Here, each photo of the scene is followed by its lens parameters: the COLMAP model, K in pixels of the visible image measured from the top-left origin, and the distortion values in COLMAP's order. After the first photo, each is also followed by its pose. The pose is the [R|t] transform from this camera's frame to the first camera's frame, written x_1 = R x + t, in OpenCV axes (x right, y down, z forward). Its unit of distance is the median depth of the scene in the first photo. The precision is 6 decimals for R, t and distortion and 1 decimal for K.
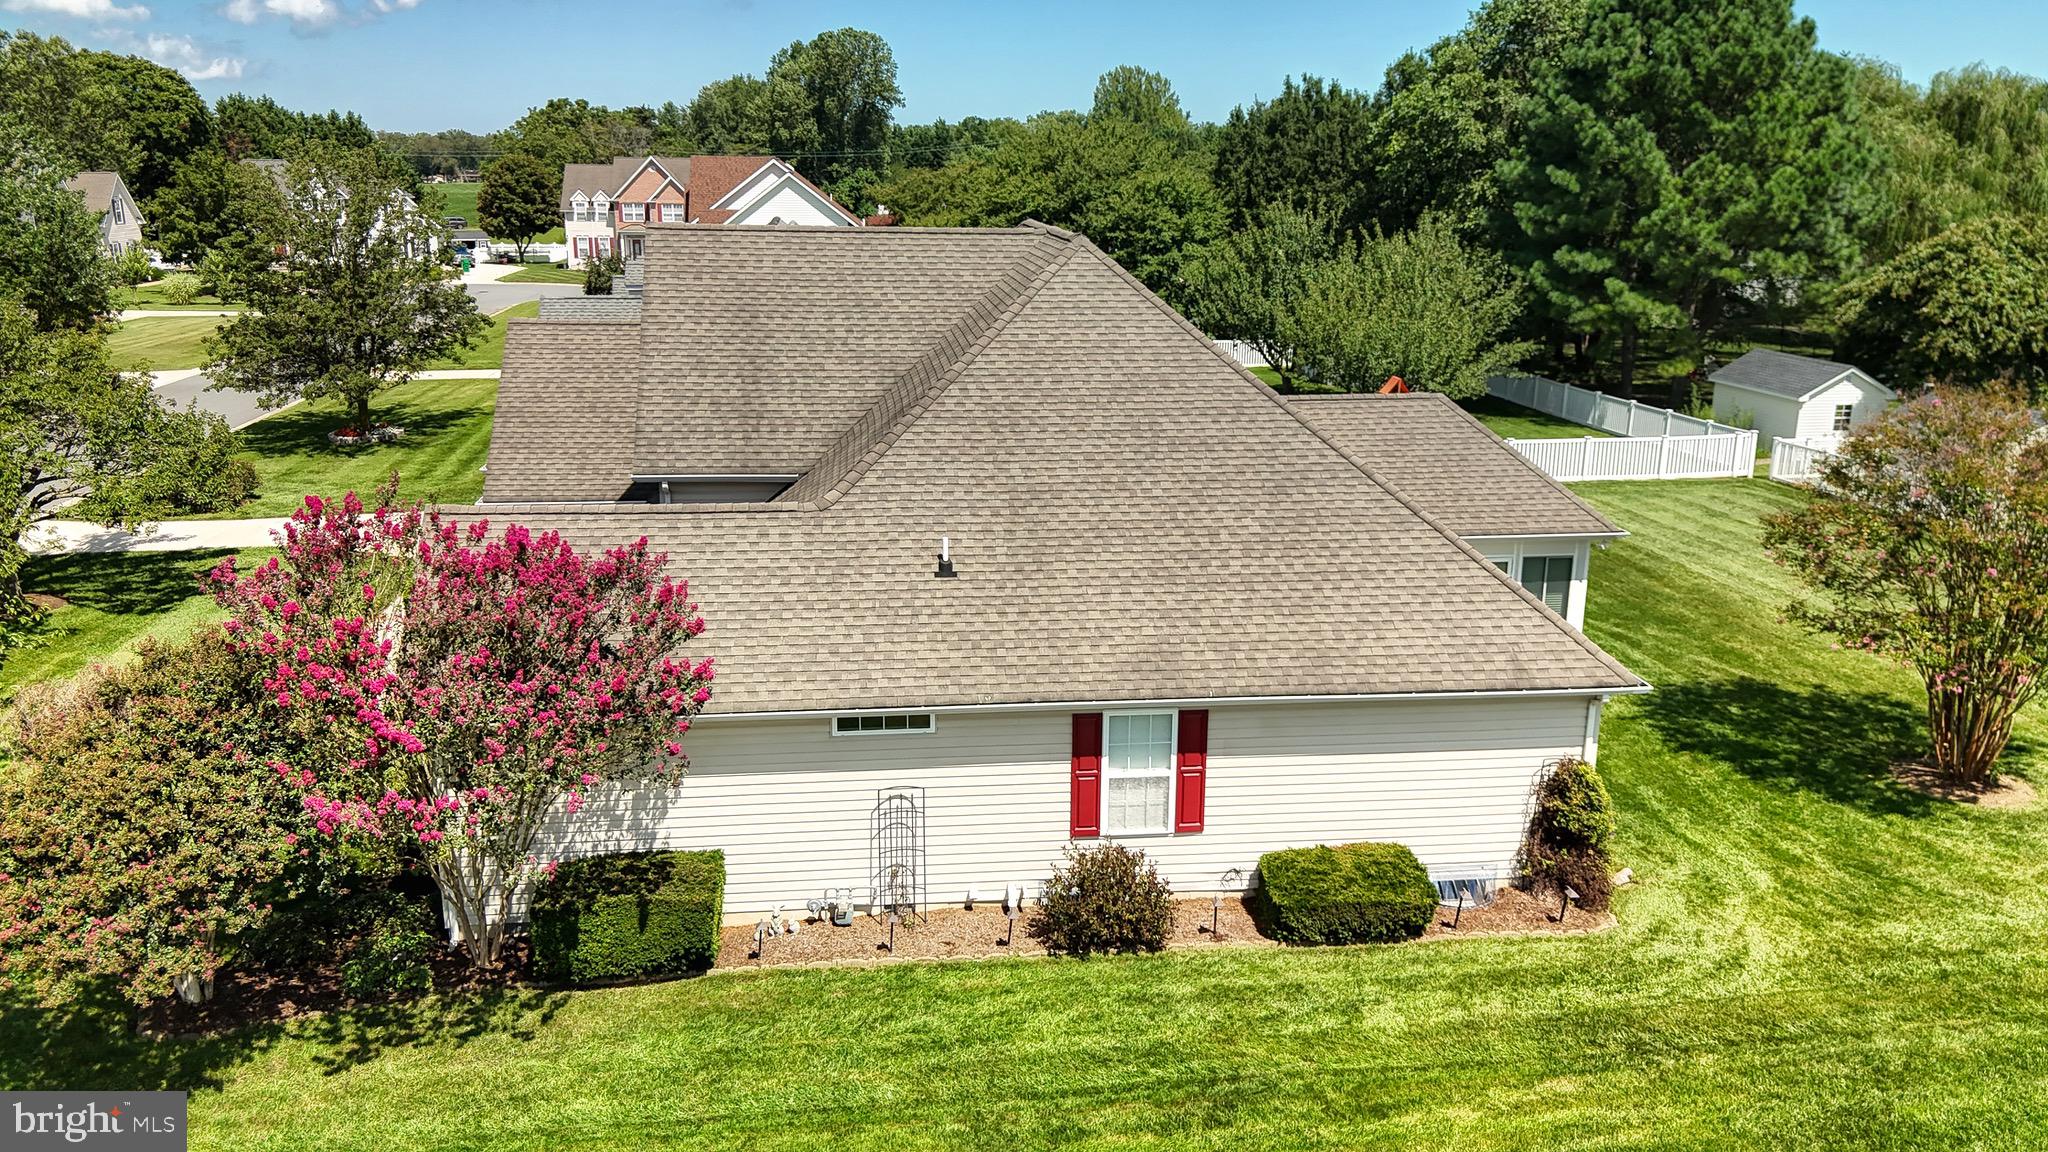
lens RADIAL K [[1528.6, 0, 1024.0], [0, 1528.6, 576.0], [0, 0, 1]] dist [0.062567, -0.041308]
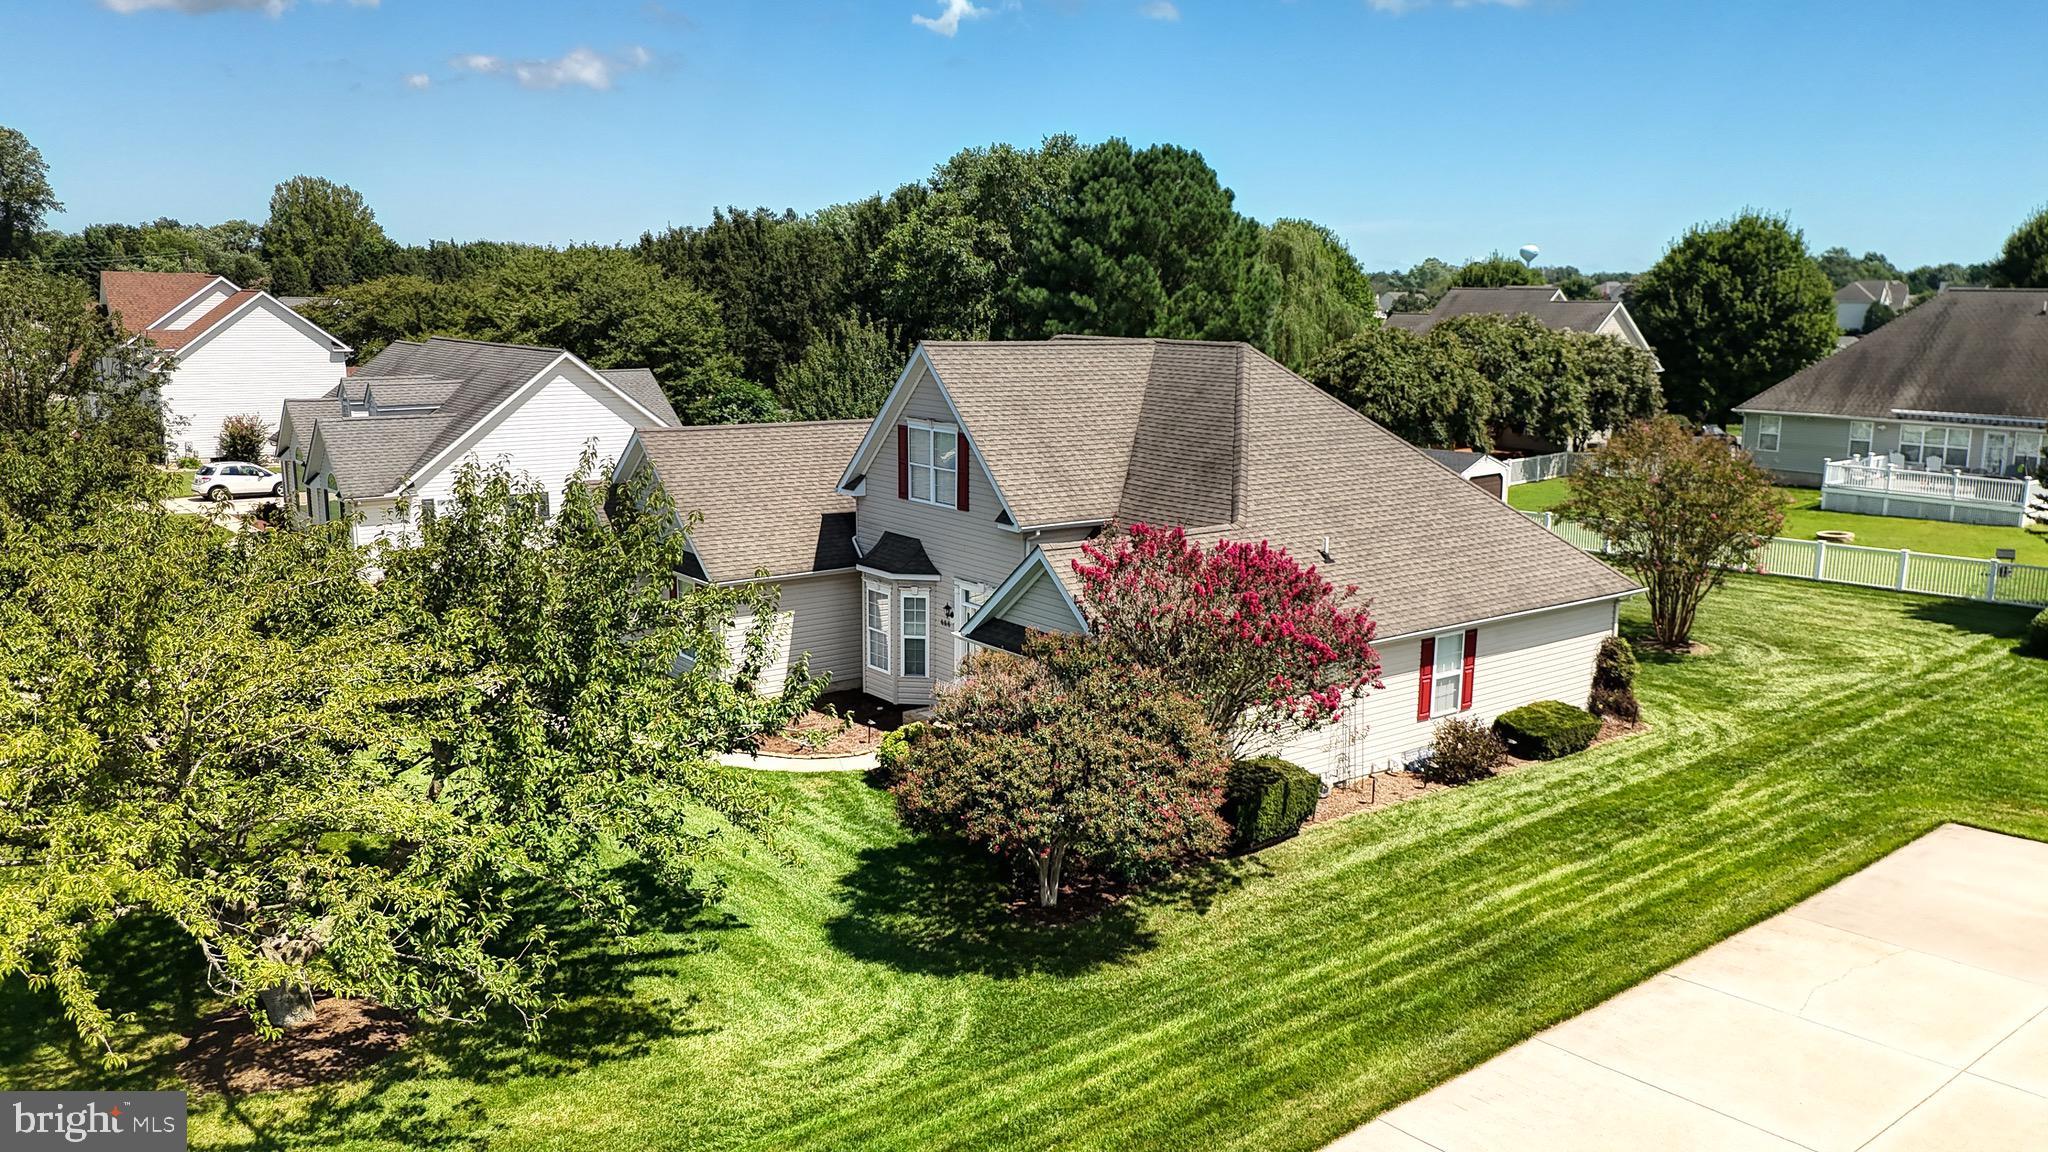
lens RADIAL K [[1528.6, 0, 1024.0], [0, 1528.6, 576.0], [0, 0, 1]] dist [0.062567, -0.041308]
pose [[0.855209, -0.094653, 0.509567, -0.390356], [0.131069, 0.990721, -0.035944, 0.009973], [-0.501436, 0.097528, 0.859680, -0.056294]]
